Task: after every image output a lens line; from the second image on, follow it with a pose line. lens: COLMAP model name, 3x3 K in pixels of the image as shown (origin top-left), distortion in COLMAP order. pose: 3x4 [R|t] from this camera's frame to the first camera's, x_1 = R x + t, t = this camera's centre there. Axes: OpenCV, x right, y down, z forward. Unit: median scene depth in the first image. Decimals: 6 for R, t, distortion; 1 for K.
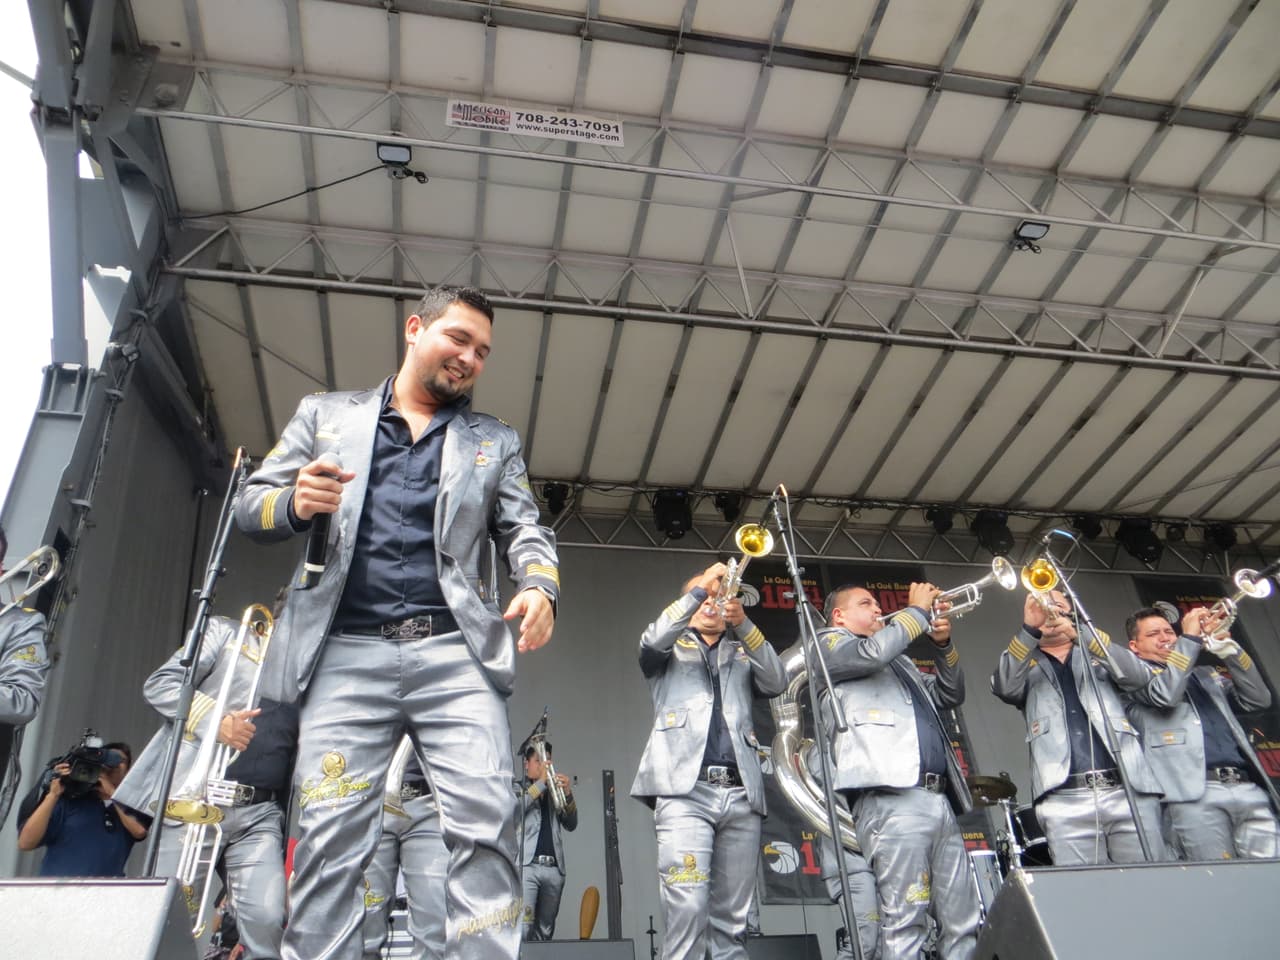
lens RADIAL K [[950.4, 0, 636.7], [0, 950.4, 478.1], [0, 0, 1]] dist [-0.007456, -0.010852]
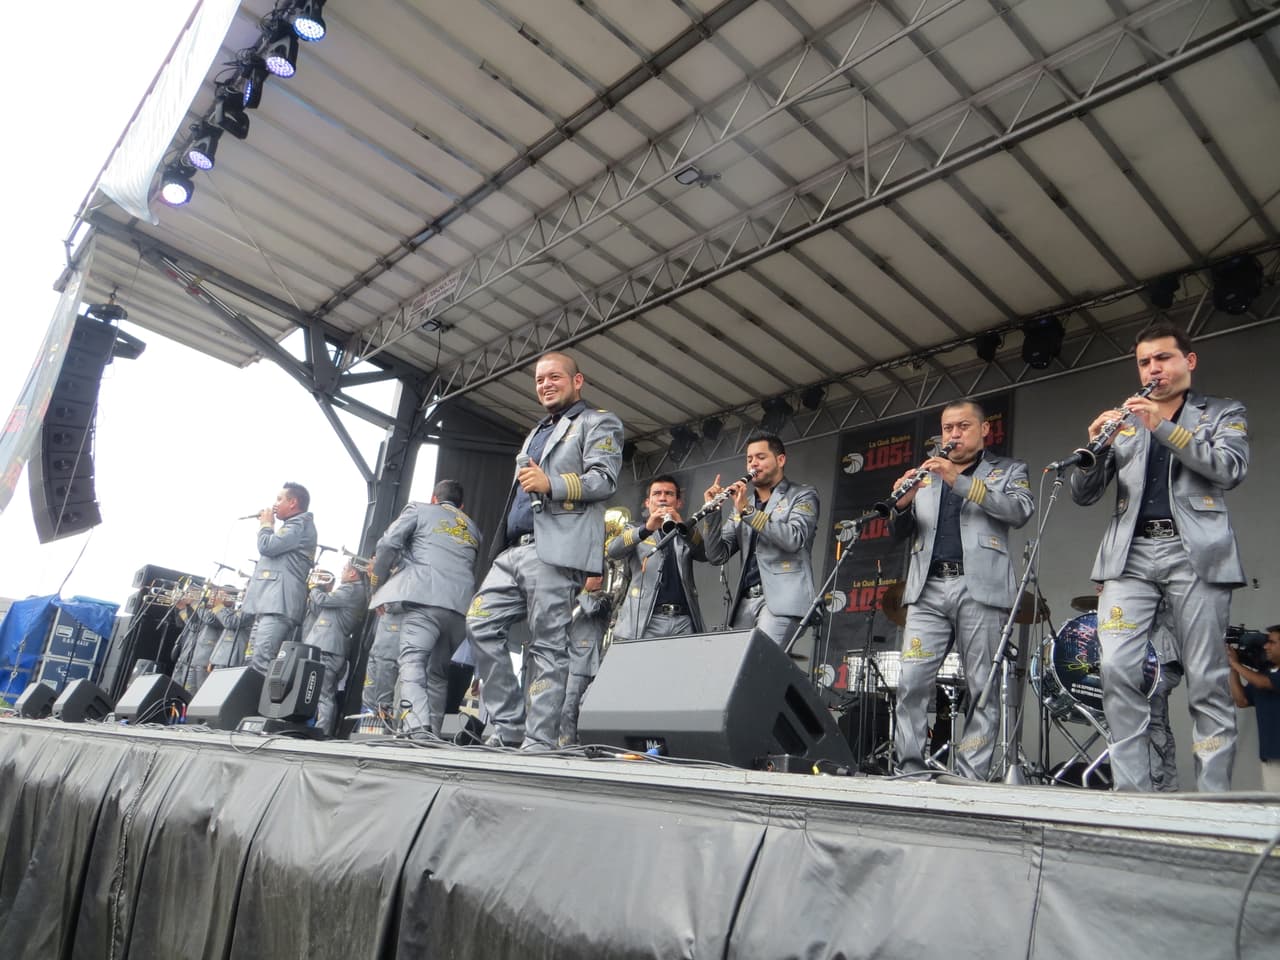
lens RADIAL K [[950.4, 0, 645.8], [0, 950.4, 484.5], [0, 0, 1]] dist [-0.007456, -0.010852]
pose [[0.496418, -0.171641, -0.850946, 1.187185], [0.317325, 0.948297, -0.006160, 0.089699], [0.808006, -0.266968, 0.525218, 0.189795]]
